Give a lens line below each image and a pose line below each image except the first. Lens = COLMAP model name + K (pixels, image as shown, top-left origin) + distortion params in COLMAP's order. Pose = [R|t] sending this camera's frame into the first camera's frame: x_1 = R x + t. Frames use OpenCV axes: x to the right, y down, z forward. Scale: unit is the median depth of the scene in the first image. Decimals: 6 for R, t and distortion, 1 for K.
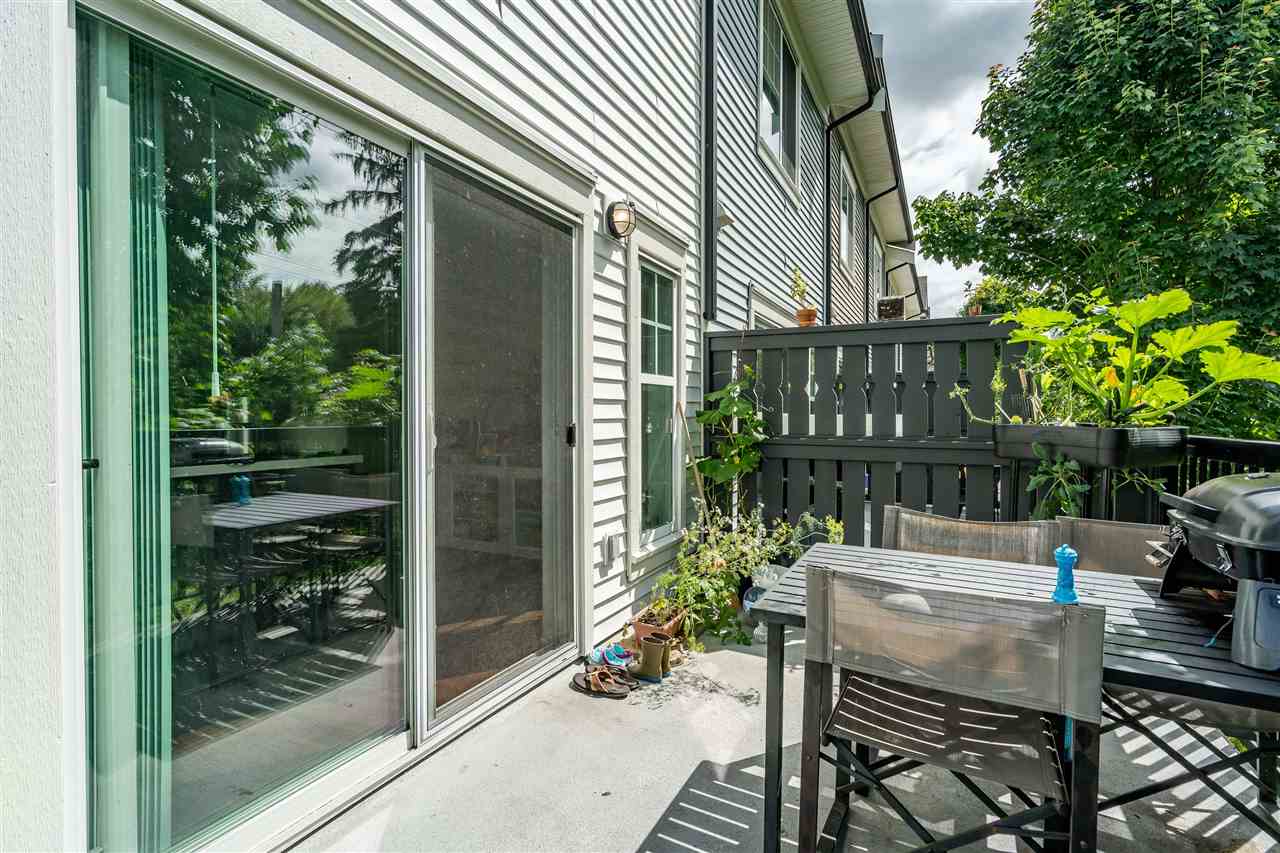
lens RADIAL K [[578.4, 0, 640.0], [0, 578.4, 426.5], [0, 0, 1]] dist [-0.001362, -0.000556]
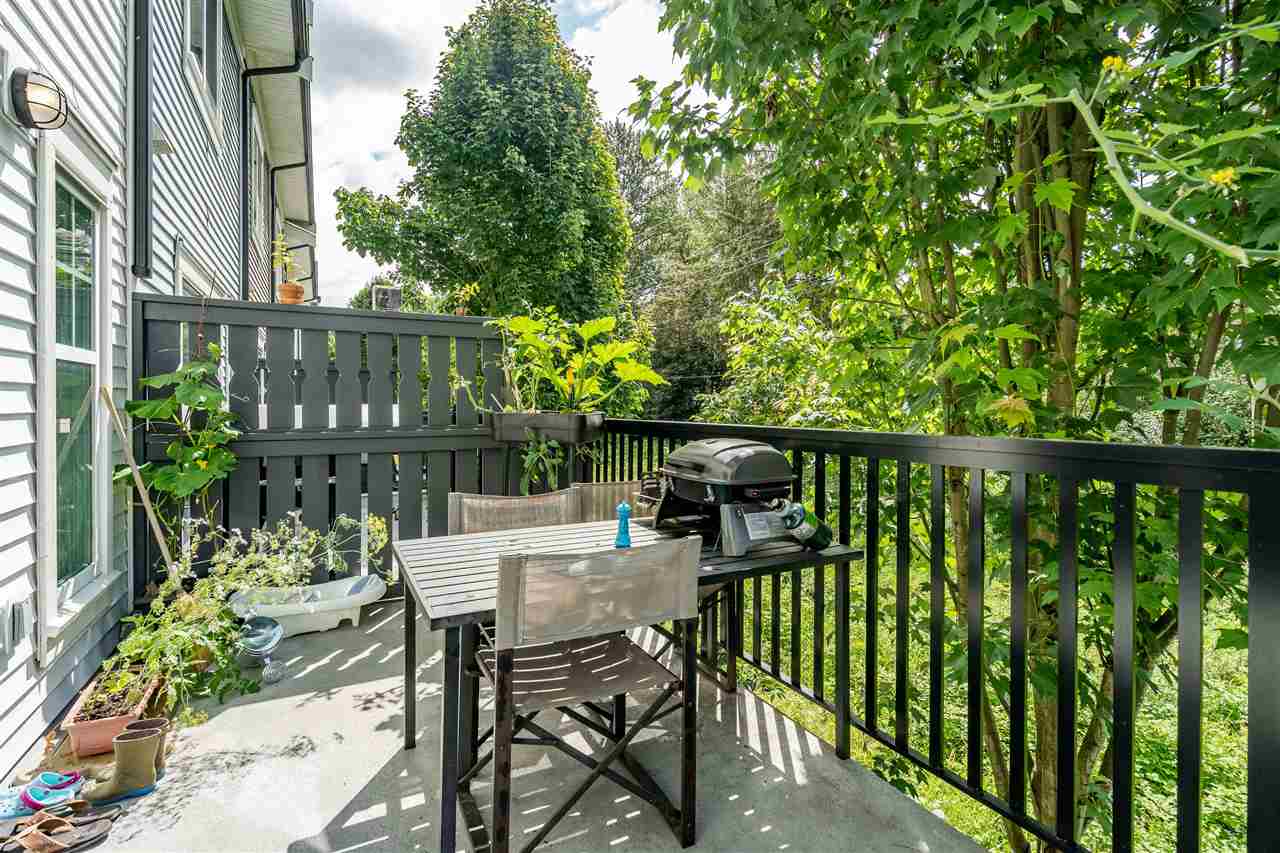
lens RADIAL K [[575.1, 0, 647.2], [0, 575.1, 408.5], [0, 0, 1]] dist [-0.002027, 0.000347]
pose [[0.581398, -0.009338, 0.813566, -0.119155], [0.021382, 0.999764, -0.003805, -0.001281], [-0.813338, 0.019608, 0.581460, 0.069996]]
